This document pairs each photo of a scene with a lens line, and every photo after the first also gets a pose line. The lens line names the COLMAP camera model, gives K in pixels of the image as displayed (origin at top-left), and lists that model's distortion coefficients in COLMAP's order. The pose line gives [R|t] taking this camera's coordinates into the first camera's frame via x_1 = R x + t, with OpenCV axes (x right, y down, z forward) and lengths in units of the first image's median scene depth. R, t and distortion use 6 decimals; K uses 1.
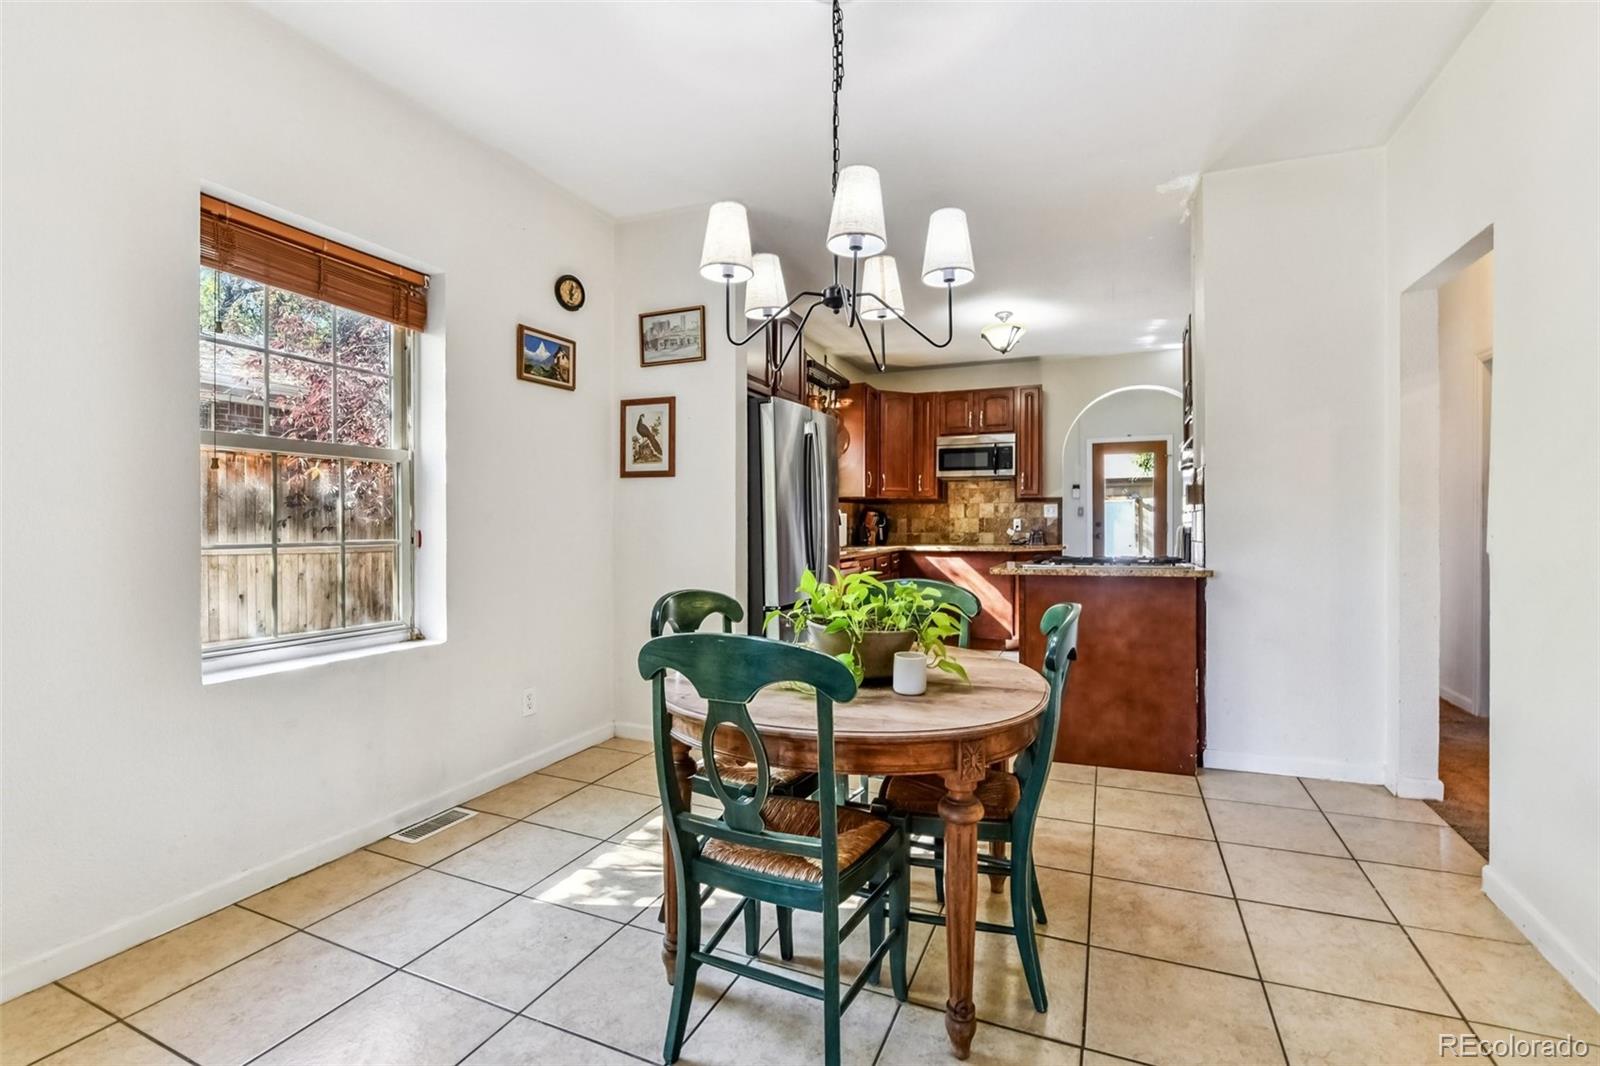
lens RADIAL K [[708.0, 0, 790.6], [0, 708.0, 537.5], [0, 0, 1]] dist [-0.027831, -0.000175]
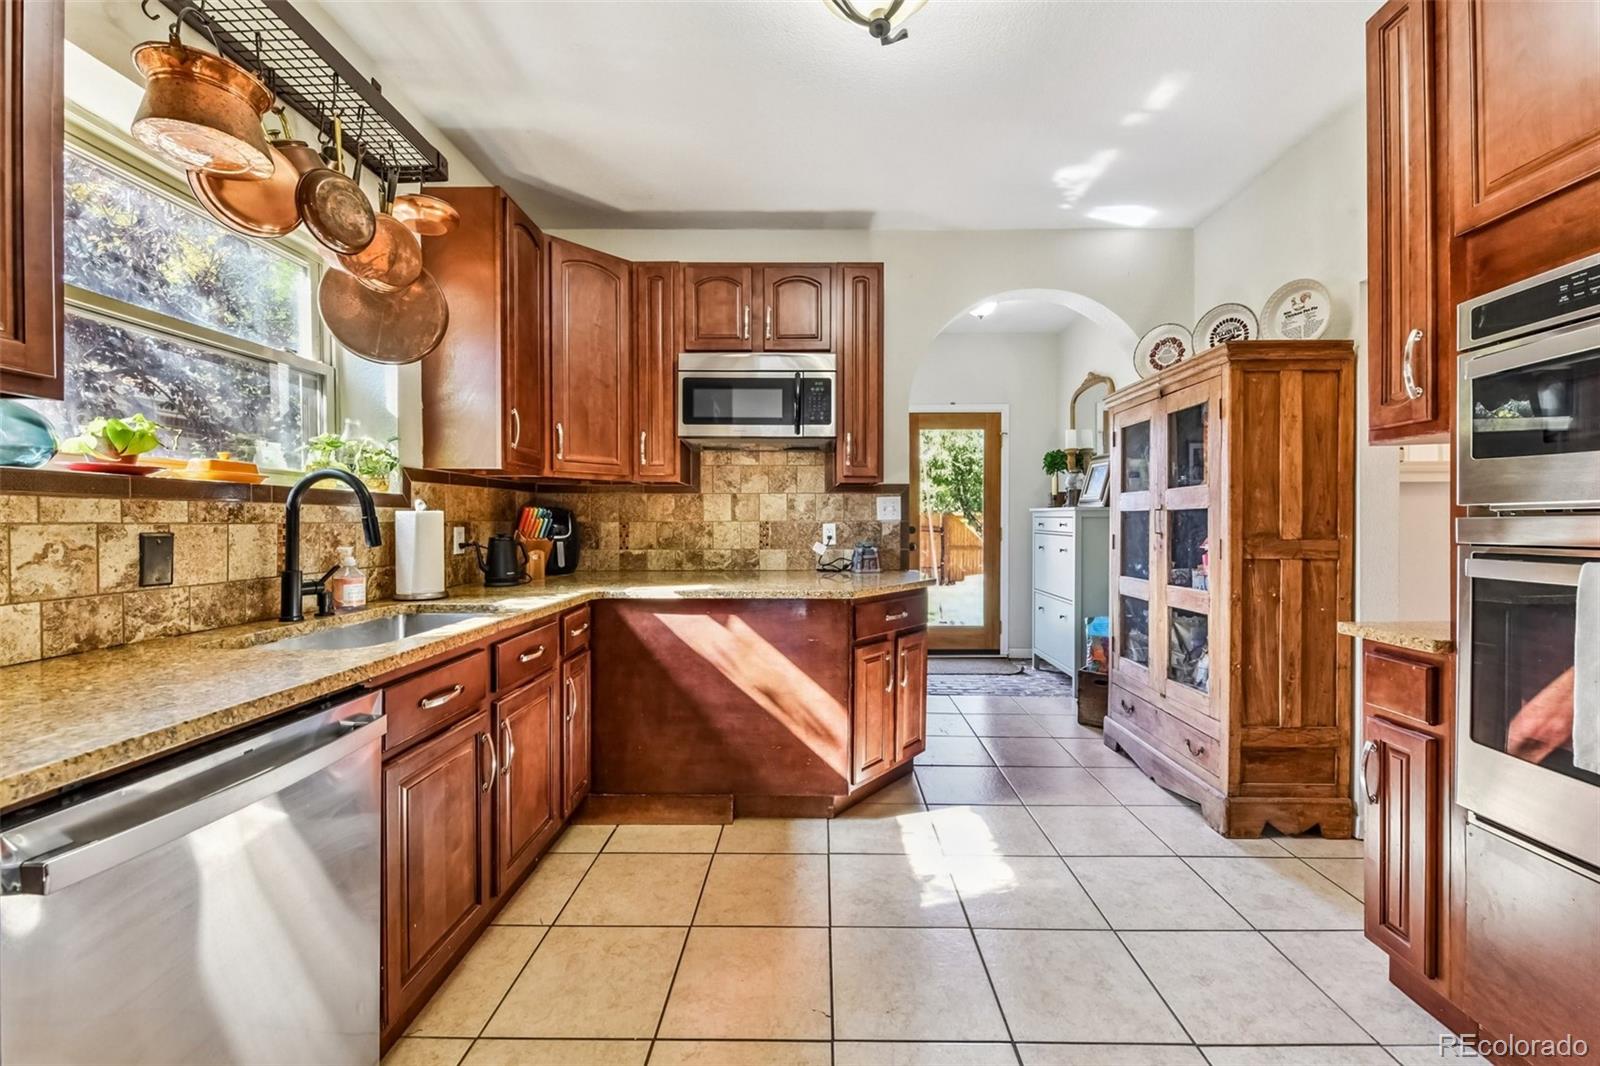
lens RADIAL K [[648.7, 0, 810.0], [0, 648.7, 530.3], [0, 0, 1]] dist [-0.012825, 0.000063]
pose [[0.918426, -0.004651, 0.395565, 0.116214], [0.006620, 0.999972, -0.003613, -0.019914], [-0.395537, 0.005937, 0.918431, 0.570177]]
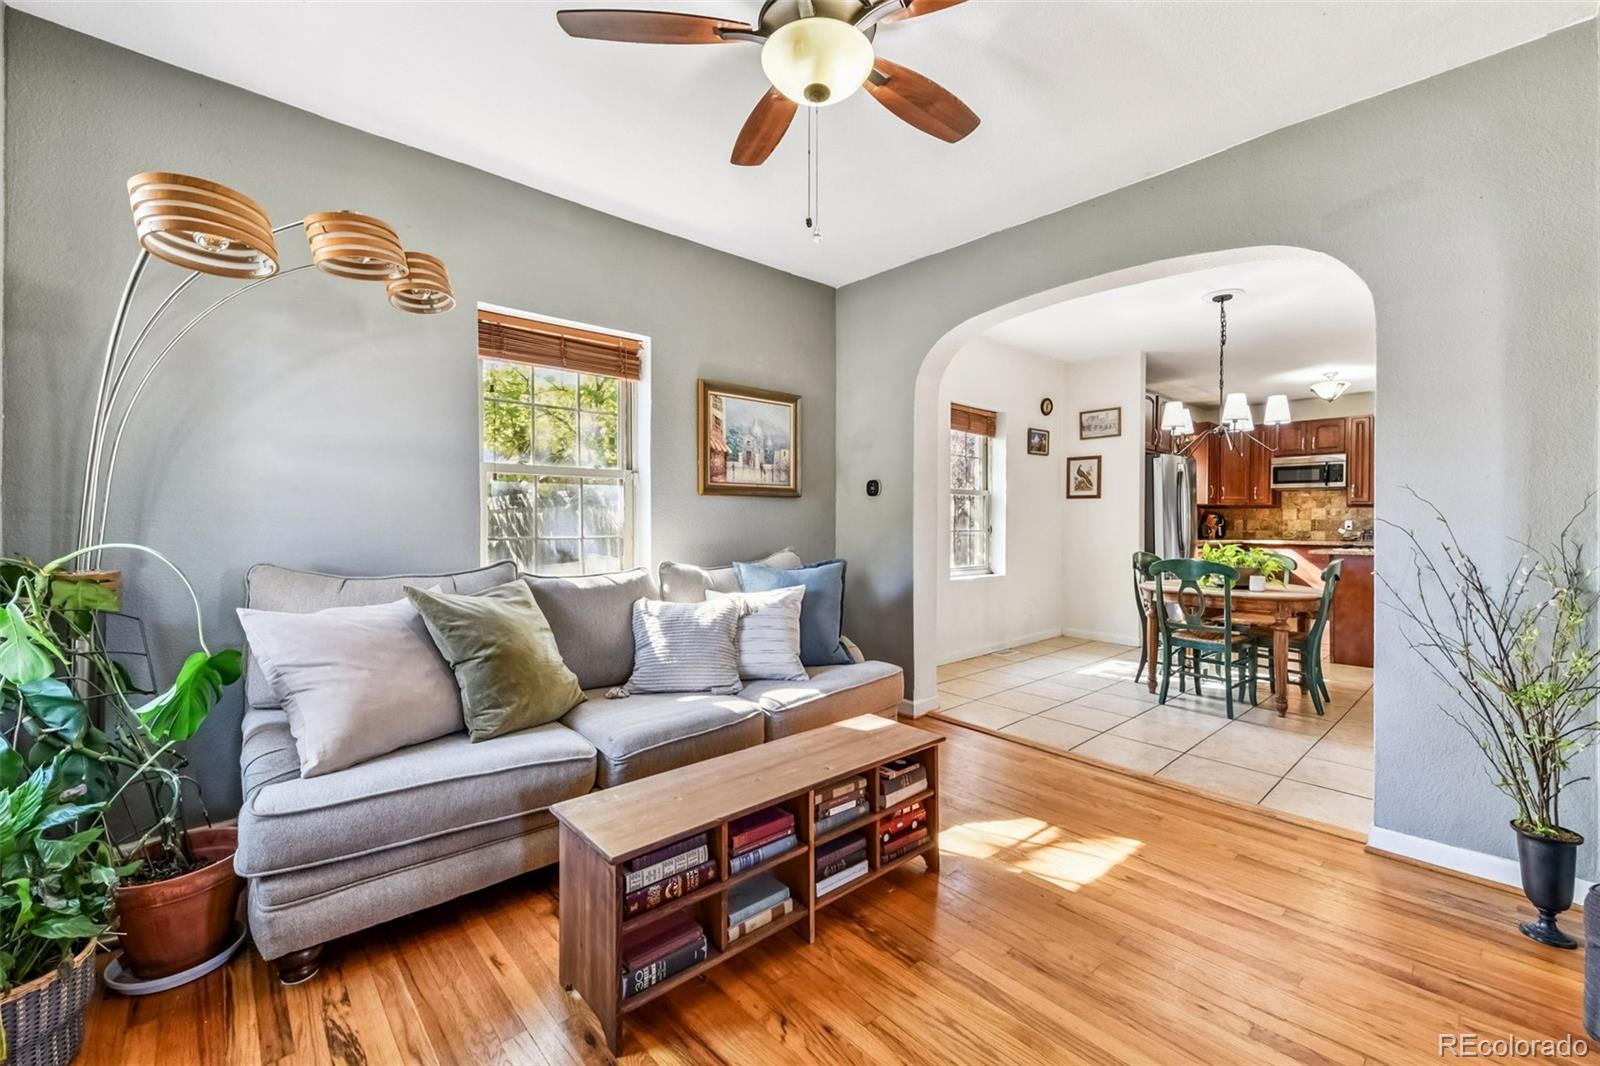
lens RADIAL K [[648.7, 0, 776.1], [0, 648.7, 526.7], [0, 0, 1]] dist [-0.012825, 0.000063]
pose [[0.899990, 0.008026, -0.435836, -0.101088], [-0.013316, 0.999870, -0.009086, 0.009085], [0.435707, 0.013981, 0.899980, -0.486309]]
